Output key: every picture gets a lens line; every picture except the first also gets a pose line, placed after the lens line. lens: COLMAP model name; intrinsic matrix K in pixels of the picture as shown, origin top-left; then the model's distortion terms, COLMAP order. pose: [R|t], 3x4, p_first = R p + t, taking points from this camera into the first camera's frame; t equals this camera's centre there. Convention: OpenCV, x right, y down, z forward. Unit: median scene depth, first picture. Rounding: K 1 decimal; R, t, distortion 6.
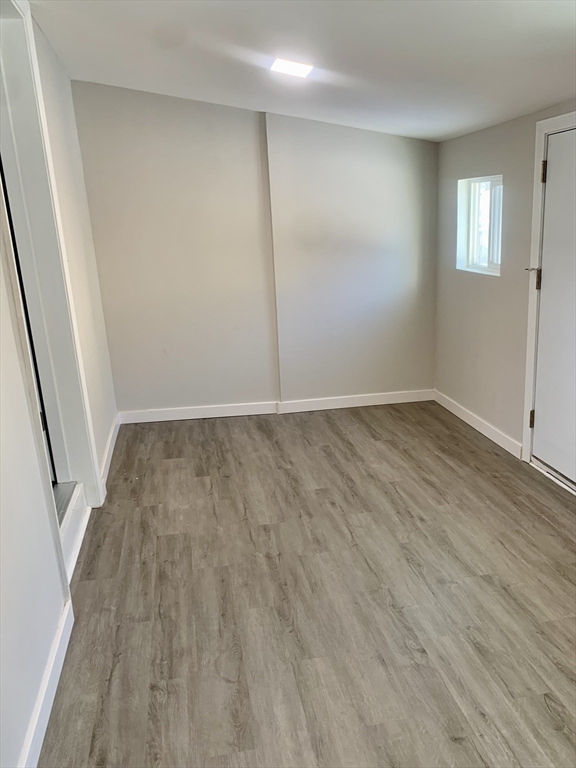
lens RADIAL K [[599.4, 0, 288.0], [0, 599.4, 384.0], [0, 0, 1]] dist [0.083315, -0.092176]
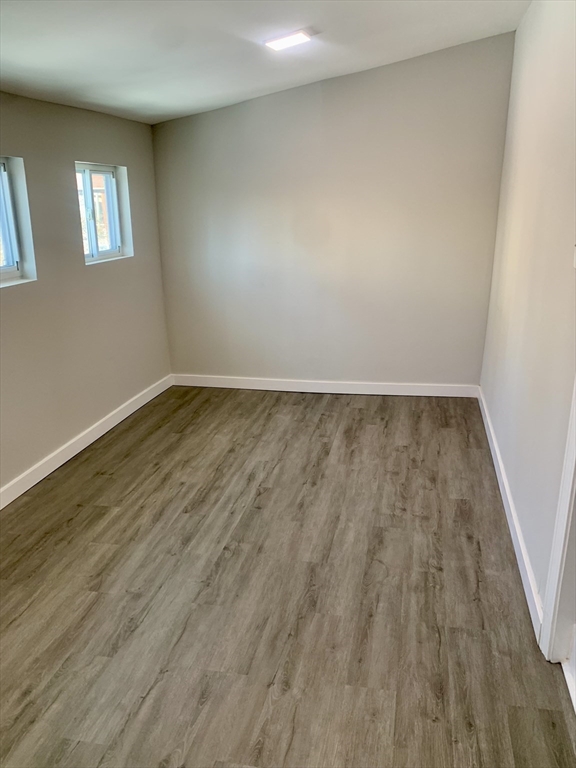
lens RADIAL K [[599.4, 0, 288.0], [0, 599.4, 384.0], [0, 0, 1]] dist [0.083315, -0.092176]
pose [[-0.919160, -0.057822, 0.389617, -0.346172], [0.159107, 0.850369, 0.501556, -0.435837], [-0.360319, 0.523001, -0.772425, 1.635705]]
